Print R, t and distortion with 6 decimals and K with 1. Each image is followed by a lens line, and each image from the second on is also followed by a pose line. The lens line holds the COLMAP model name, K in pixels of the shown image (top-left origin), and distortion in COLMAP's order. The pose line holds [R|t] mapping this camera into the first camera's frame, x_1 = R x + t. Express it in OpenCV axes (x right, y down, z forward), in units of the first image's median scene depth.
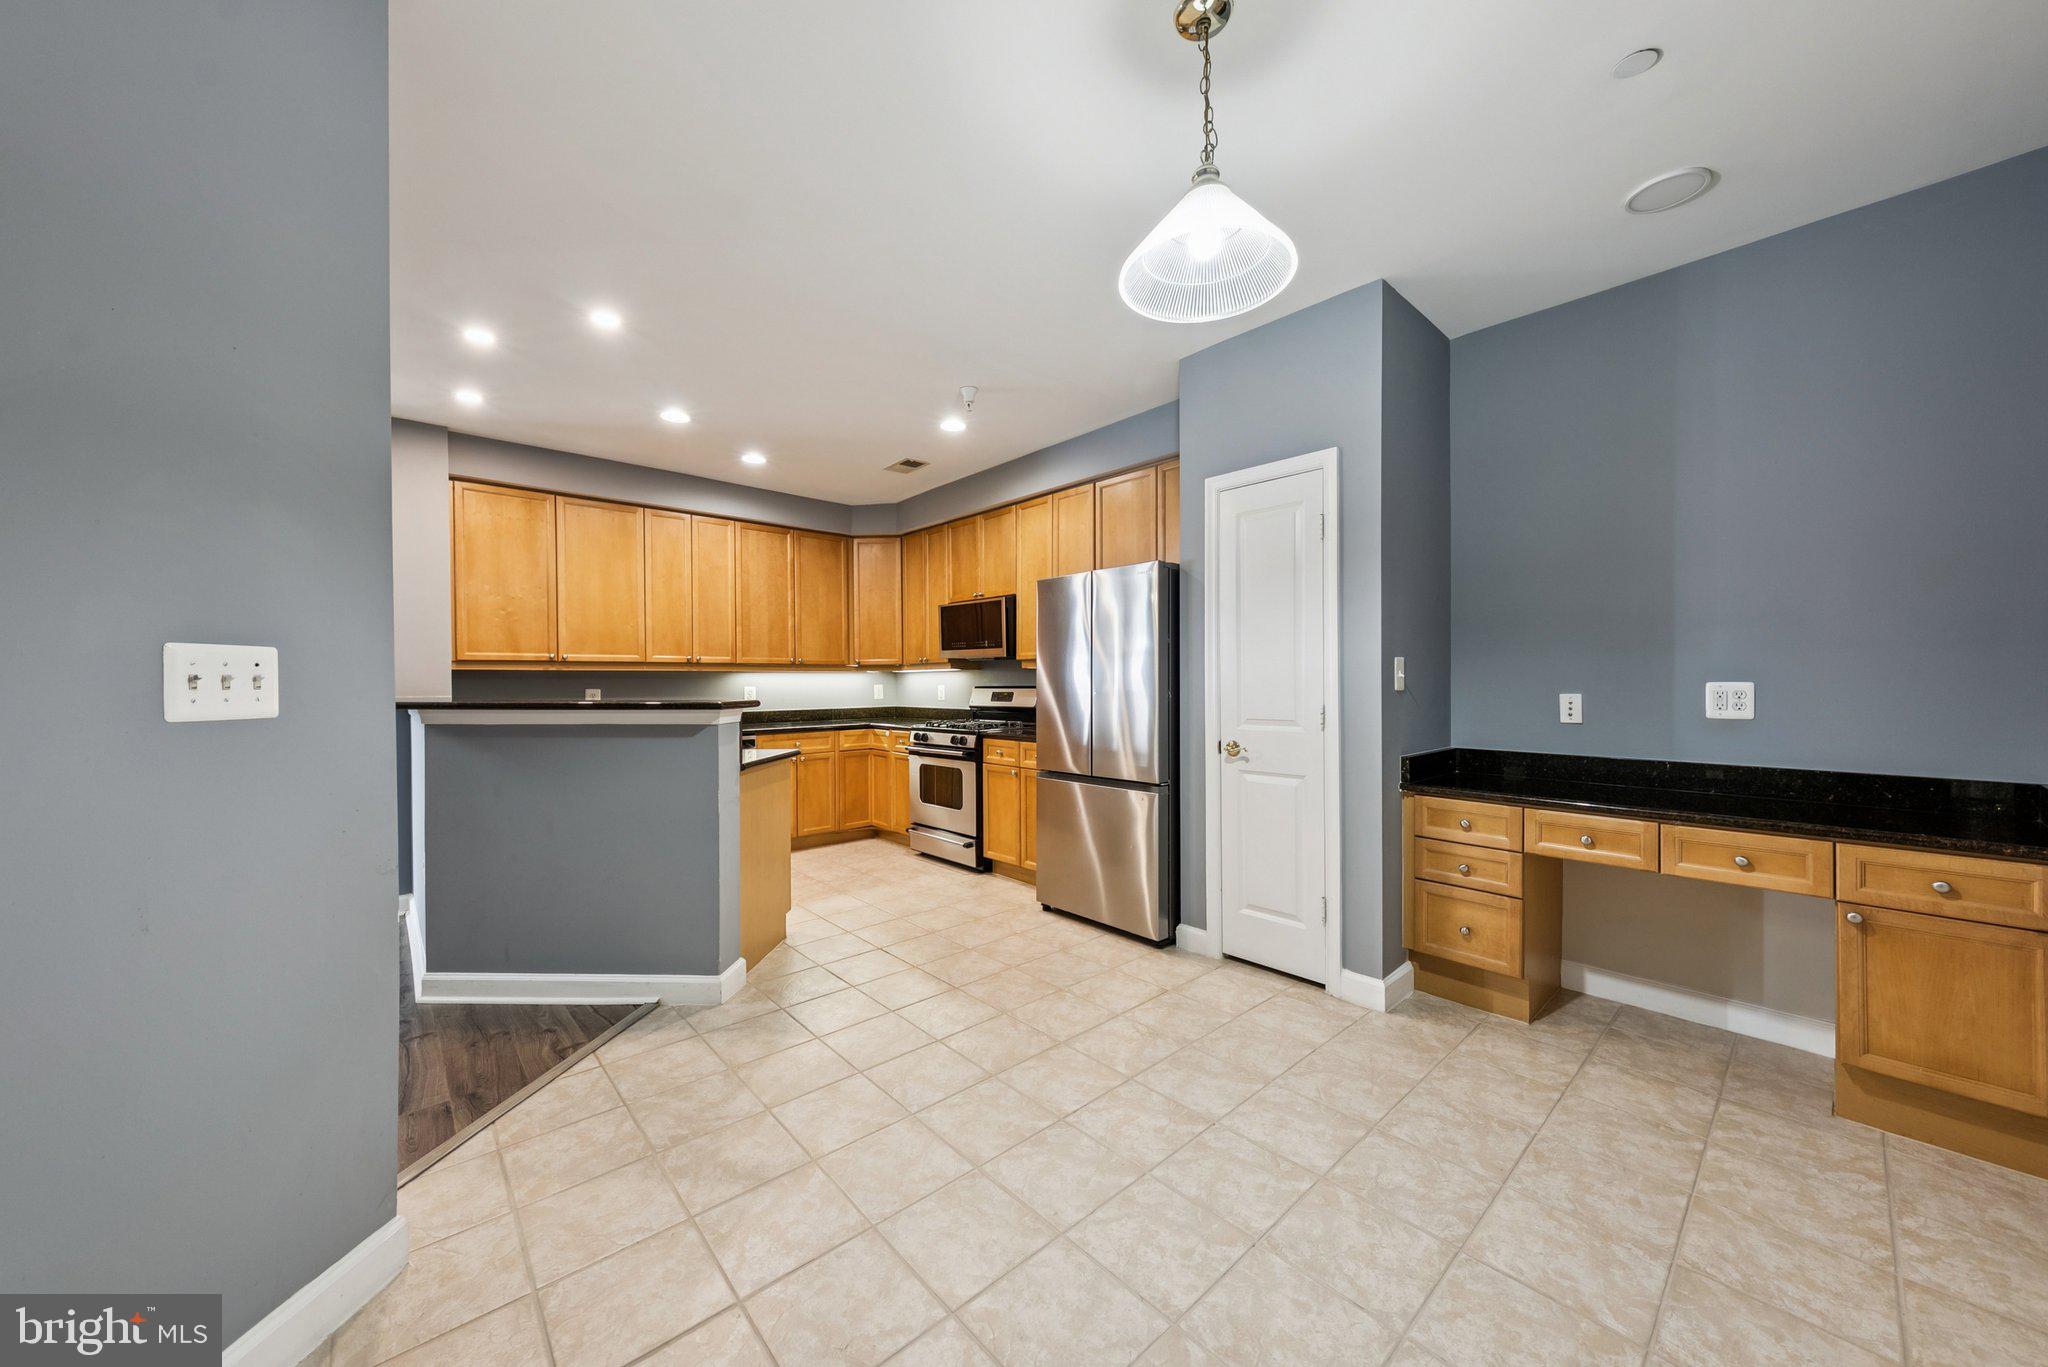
lens RADIAL K [[715.2, 0, 1011.9], [0, 715.2, 684.4], [0, 0, 1]] dist [0.009022, 0.000091]
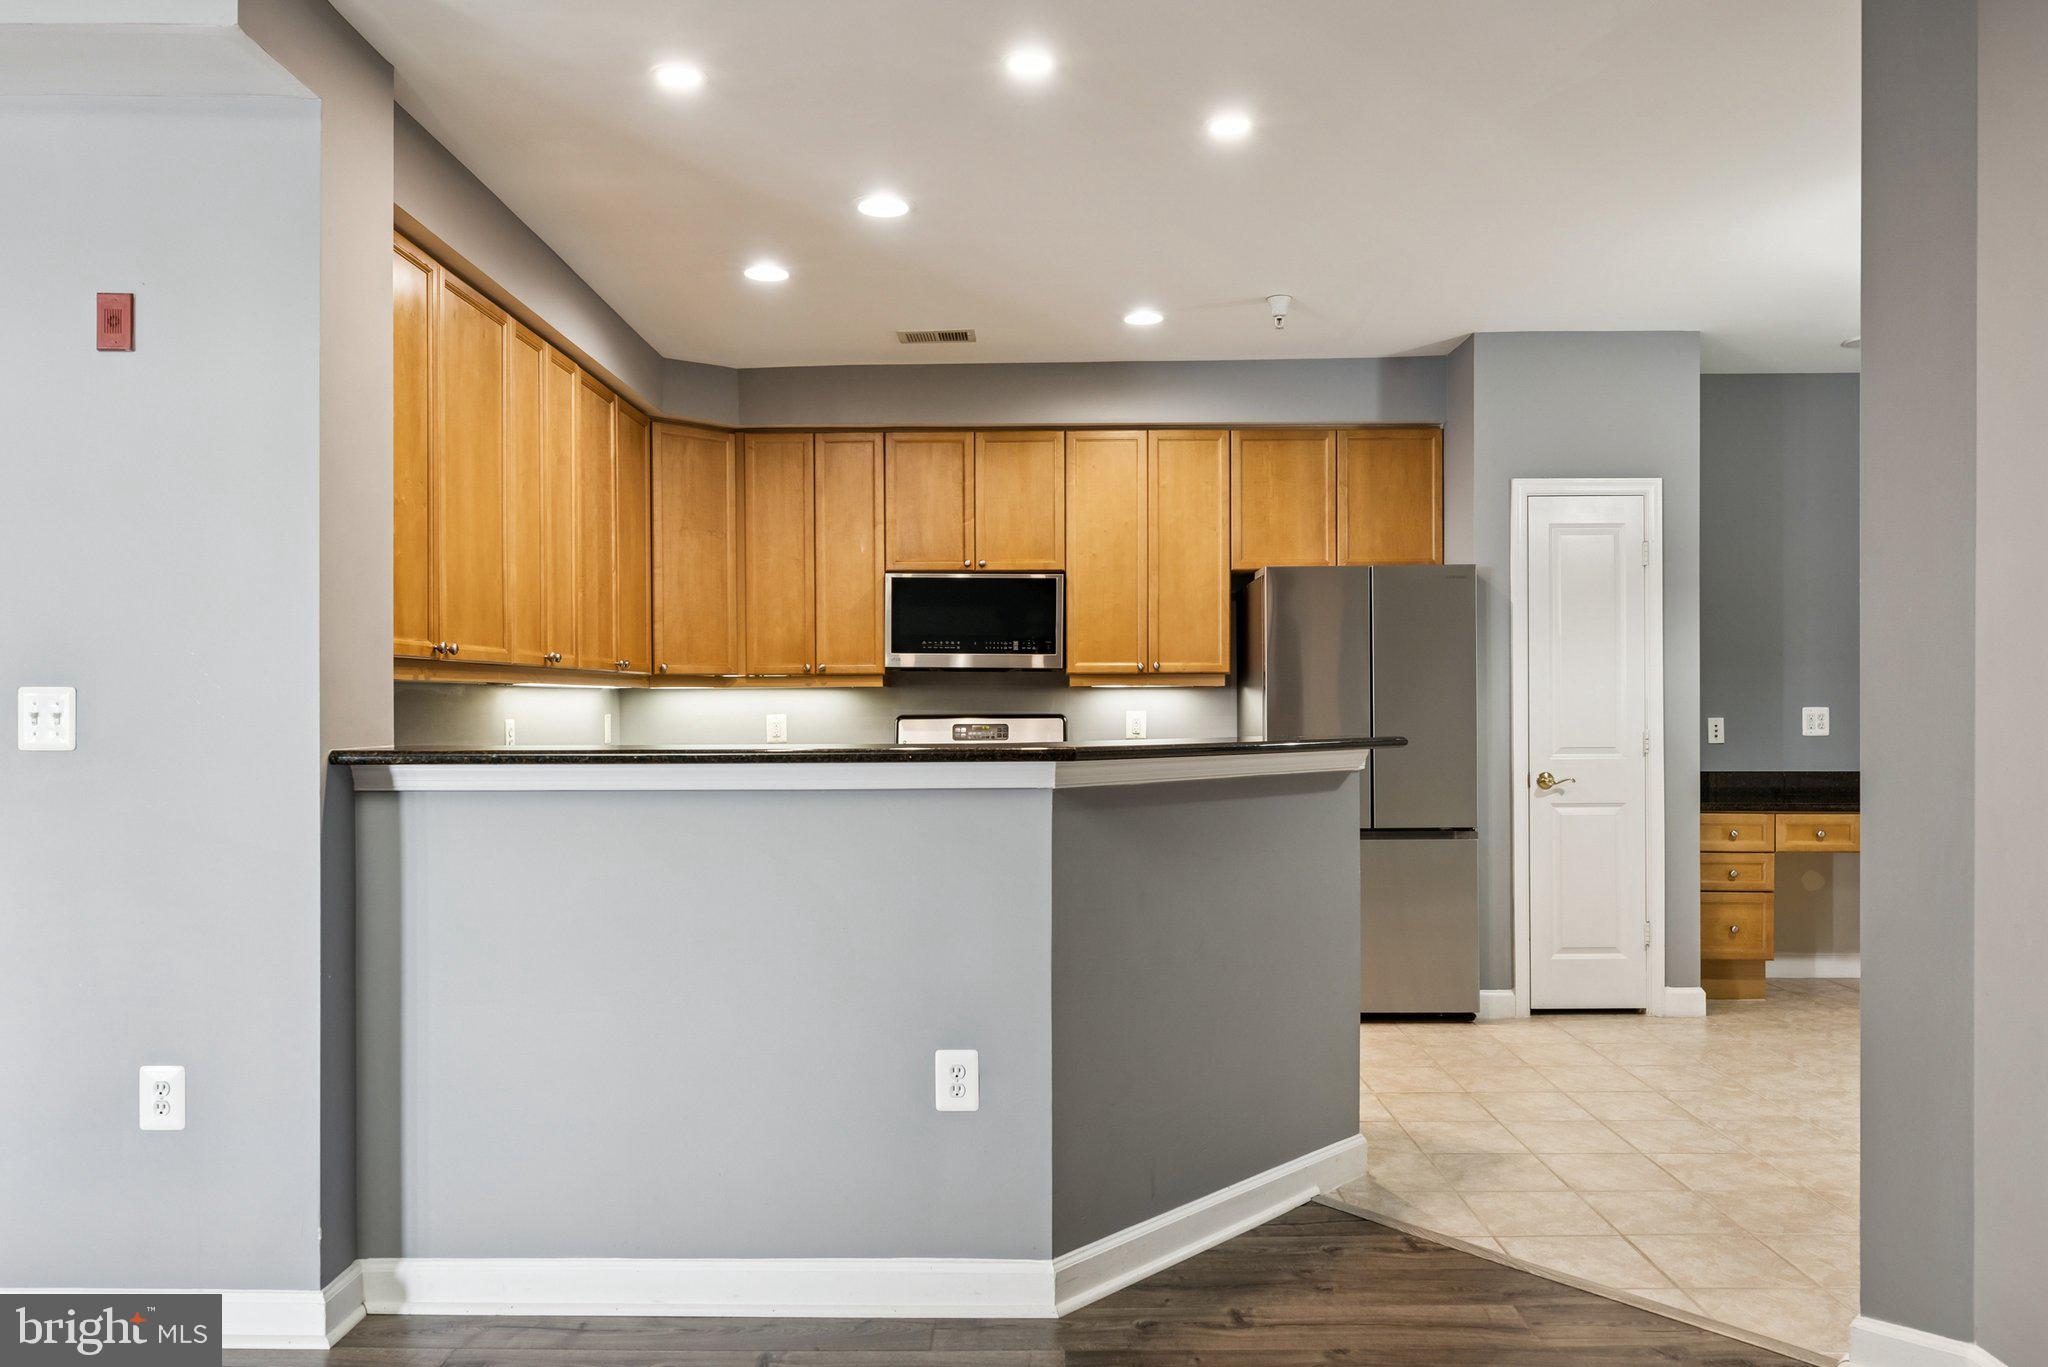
lens RADIAL K [[1381.2, 0, 989.9], [0, 1381.2, 703.8], [0, 0, 1]] dist [-0.009168, 0.001891]
pose [[0.687347, 0.000828, 0.726329, -1.466062], [0.003246, 0.999986, -0.004212, -0.003075], [-0.726322, 0.005253, 0.687334, 0.309893]]
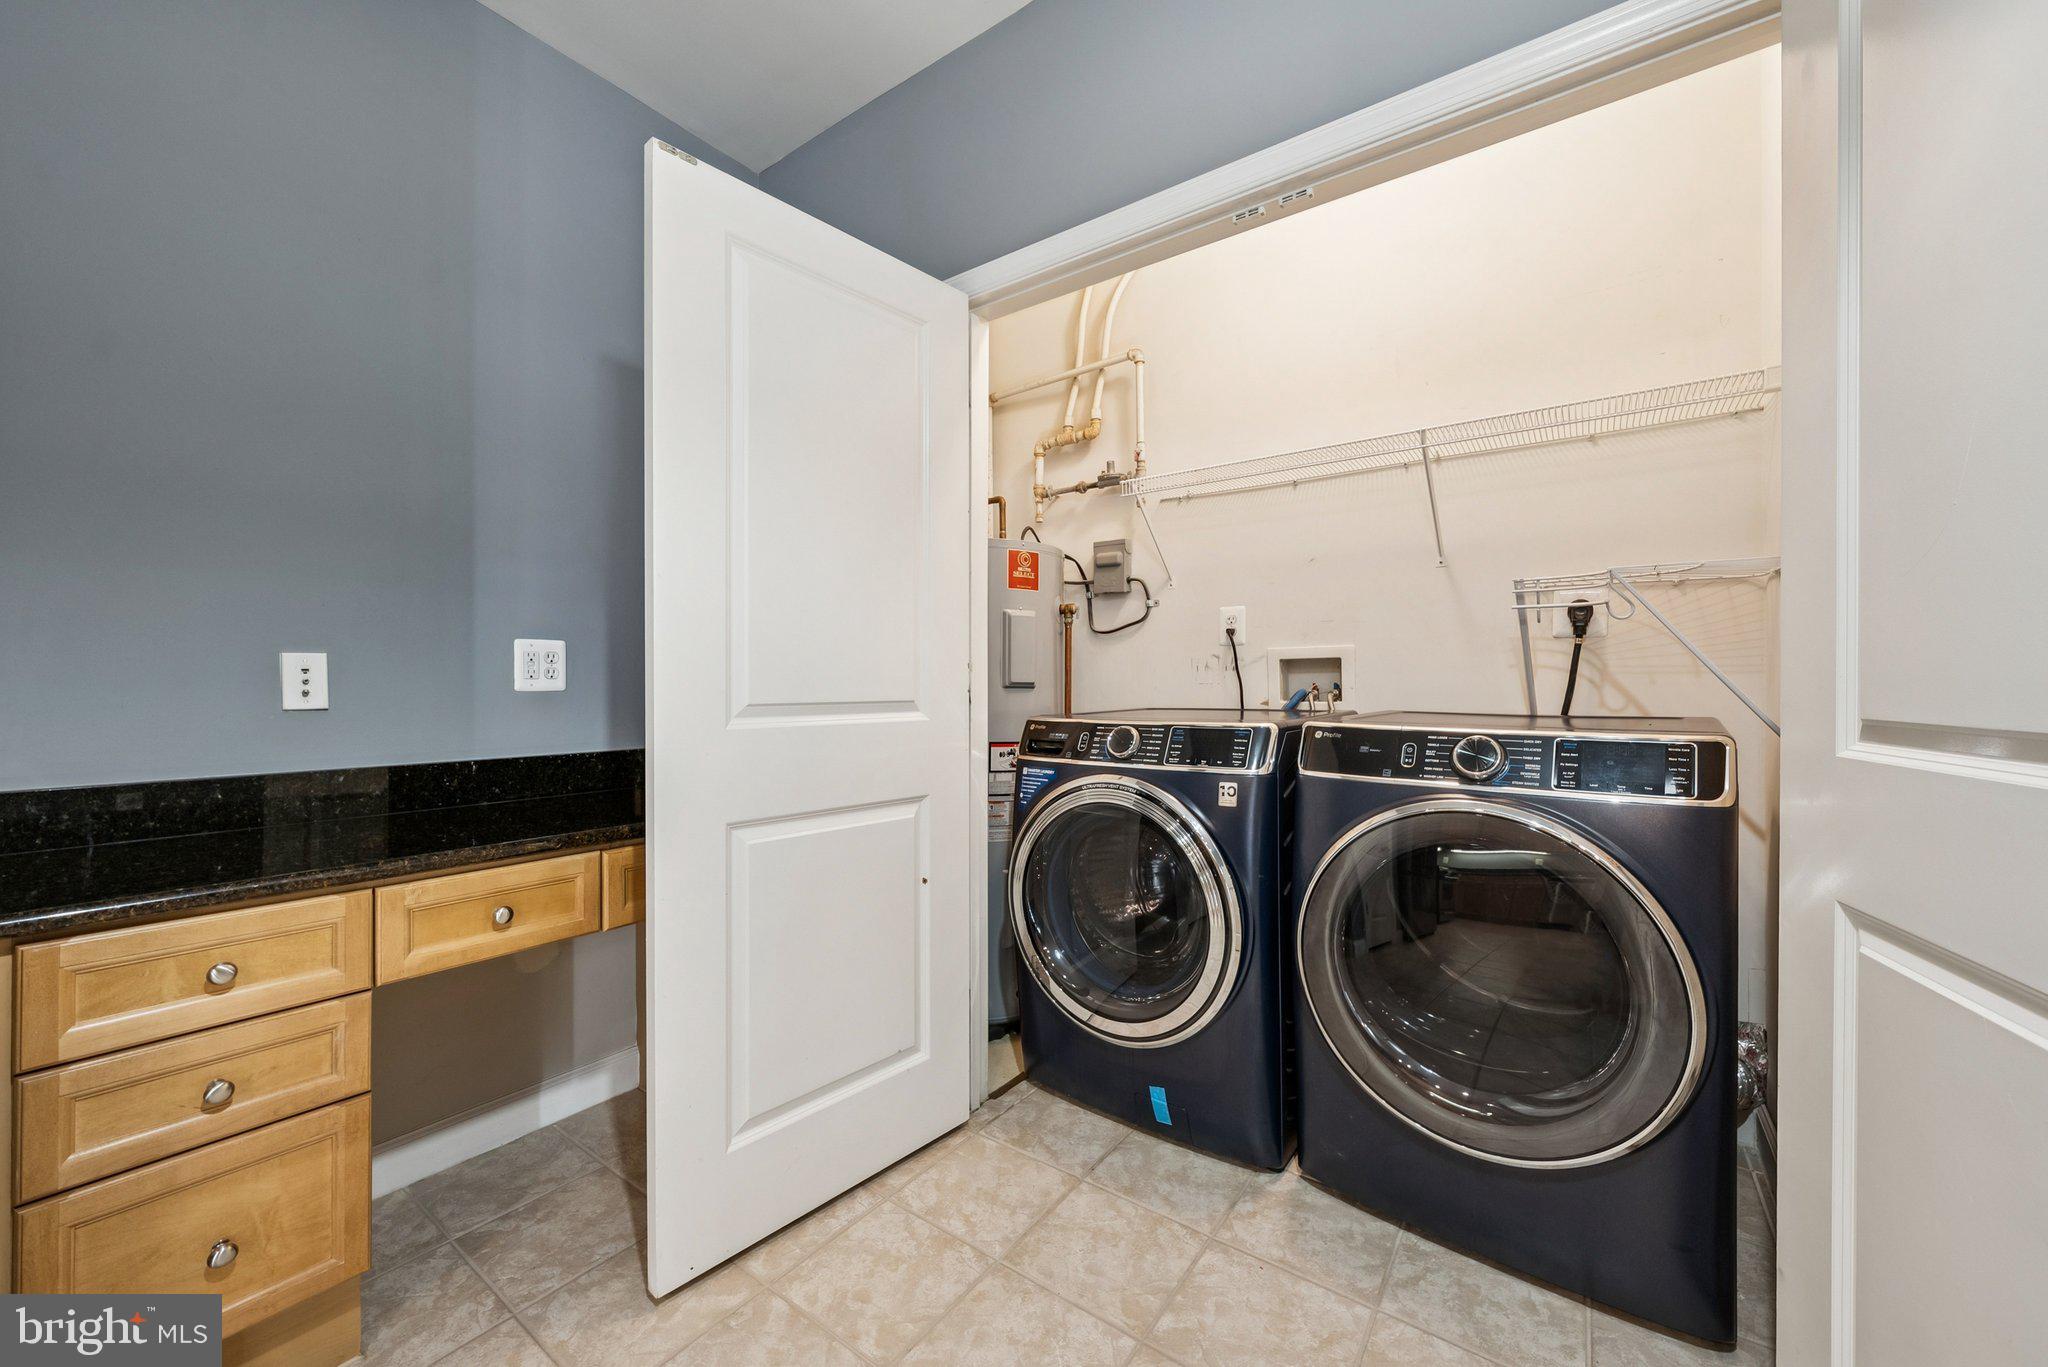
lens RADIAL K [[774.5, 0, 1012.7], [0, 774.5, 685.5], [0, 0, 1]] dist [0.000312, -0.000062]
pose [[-0.209293, 0.000457, 0.977853, 0.118335], [0.006619, 0.999978, 0.000949, 0.036196], [-0.977831, 0.006671, -0.209291, 0.571535]]
